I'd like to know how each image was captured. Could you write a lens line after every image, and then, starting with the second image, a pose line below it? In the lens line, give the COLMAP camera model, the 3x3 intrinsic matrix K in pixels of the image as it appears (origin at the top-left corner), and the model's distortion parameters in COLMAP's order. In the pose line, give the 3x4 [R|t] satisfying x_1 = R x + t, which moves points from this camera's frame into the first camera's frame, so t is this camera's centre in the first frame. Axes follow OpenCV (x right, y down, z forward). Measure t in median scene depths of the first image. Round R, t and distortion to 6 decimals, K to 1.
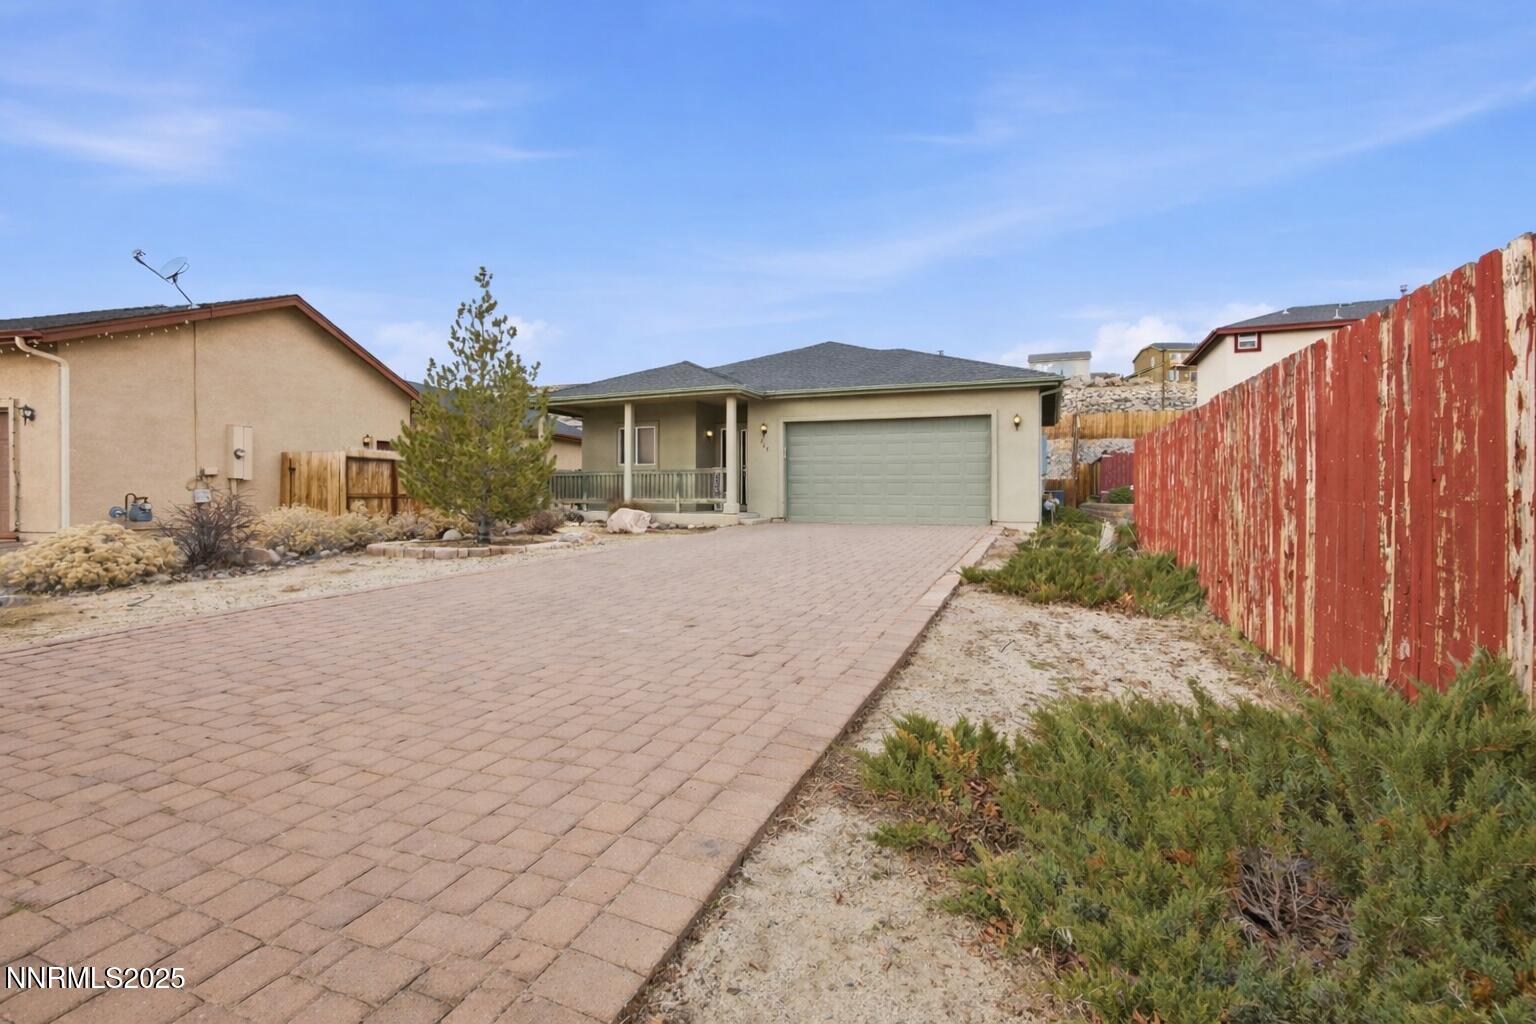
lens RADIAL K [[648.6, 0, 768.0], [0, 648.6, 512.0], [0, 0, 1]] dist [-0.007781, 0.000066]
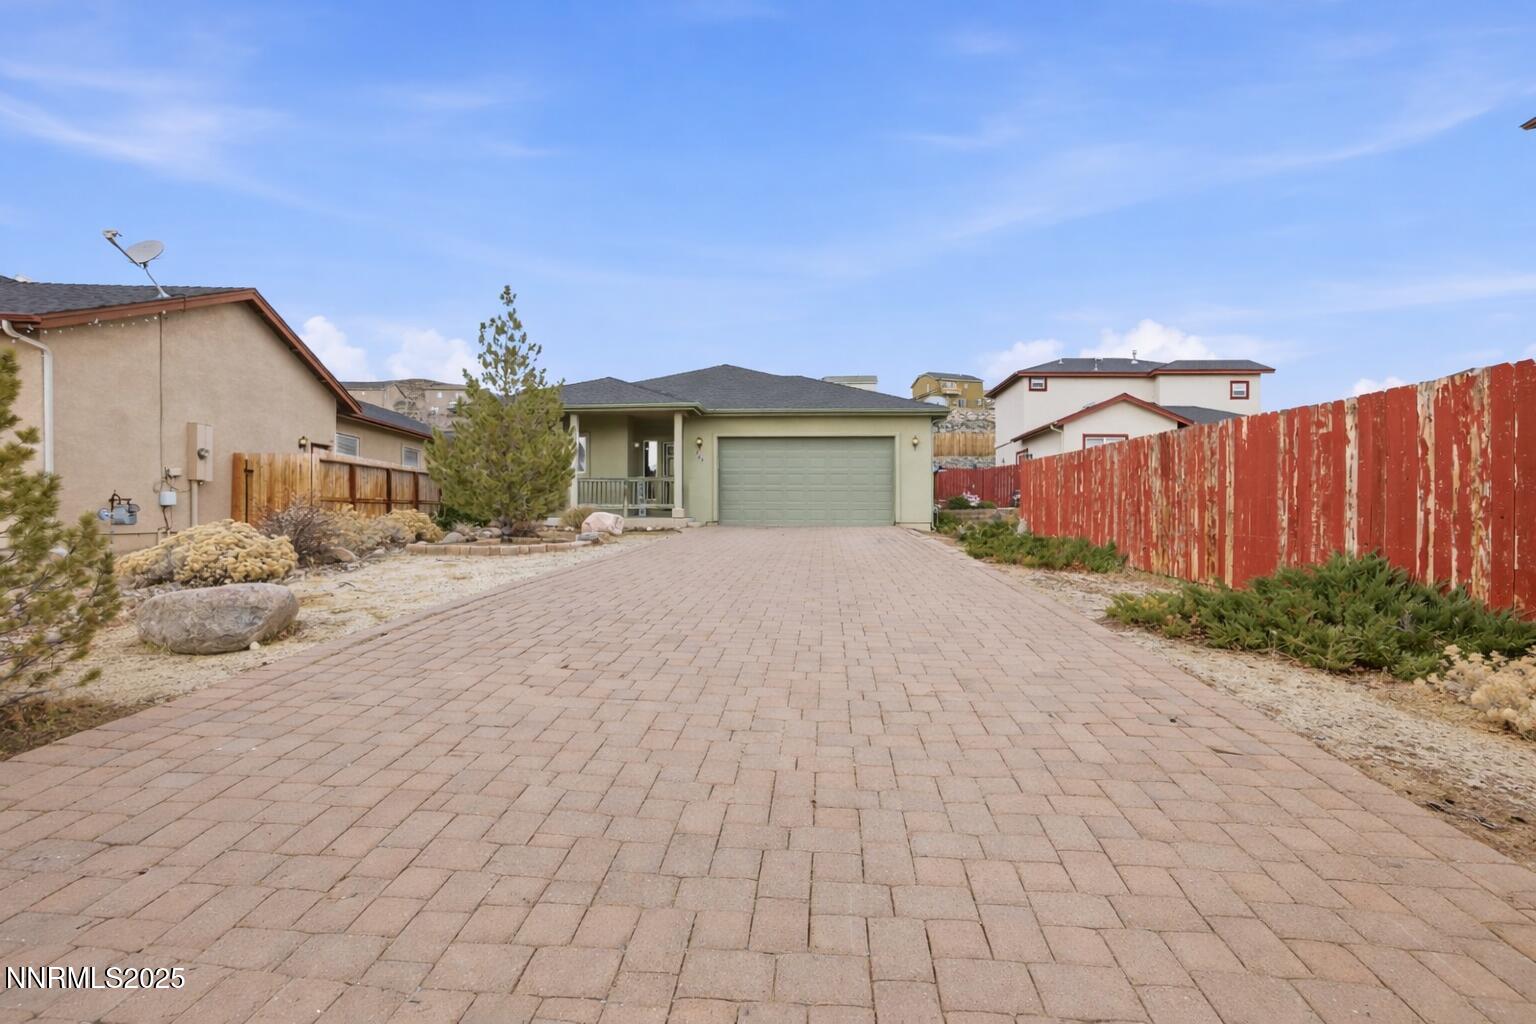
lens RADIAL K [[648.6, 0, 768.0], [0, 648.6, 512.0], [0, 0, 1]] dist [-0.007781, 0.000066]
pose [[0.956226, -0.001563, 0.292625, -0.286304], [0.006228, 0.999868, -0.015013, 0.012973], [-0.292563, 0.016178, 0.956109, -0.127427]]
